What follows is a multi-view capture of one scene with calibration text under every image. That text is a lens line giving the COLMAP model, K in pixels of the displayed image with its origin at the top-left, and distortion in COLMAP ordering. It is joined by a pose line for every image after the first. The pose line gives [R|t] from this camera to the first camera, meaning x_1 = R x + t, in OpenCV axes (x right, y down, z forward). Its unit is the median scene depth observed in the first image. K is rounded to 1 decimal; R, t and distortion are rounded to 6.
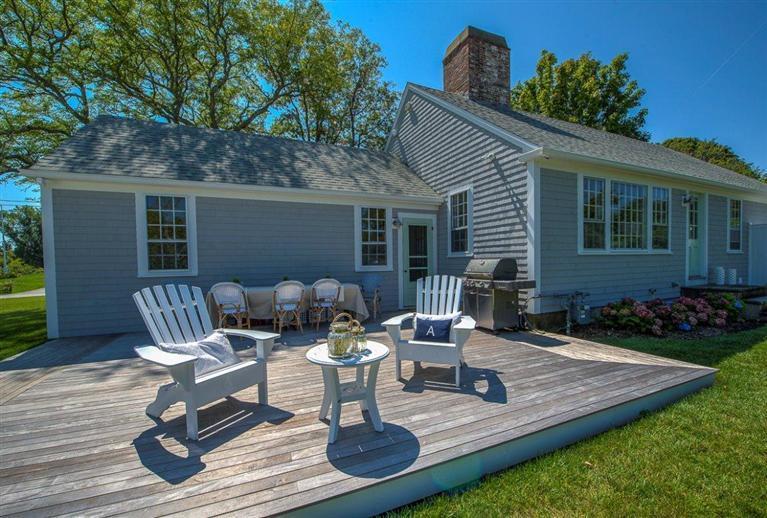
lens RADIAL K [[310.3, 0, 383.2], [0, 310.3, 272.9], [0, 0, 1]] dist [-0.013714, -0.000122]
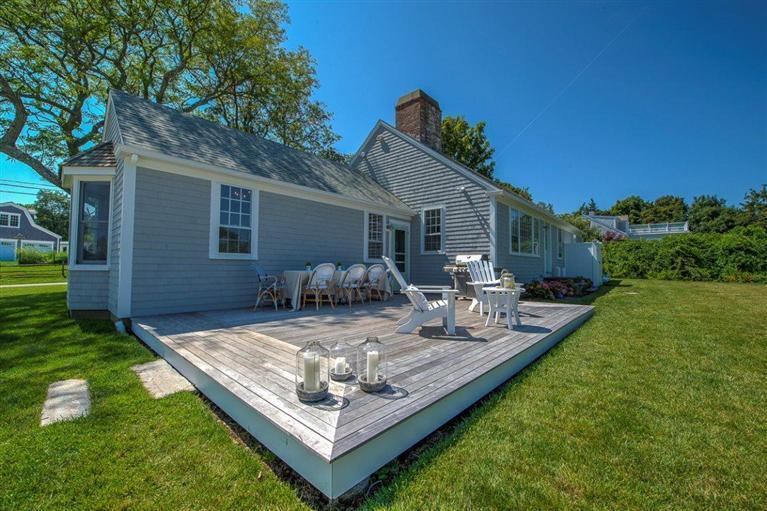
lens RADIAL K [[305.5, 0, 383.5], [0, 305.5, 255.5], [0, 0, 1]] dist [-0.001765, 0.000004]
pose [[0.908856, 0.038980, 0.415285, -0.551042], [-0.006753, 0.996868, -0.078790, 0.066069], [-0.417055, 0.068804, 0.906273, -0.166507]]
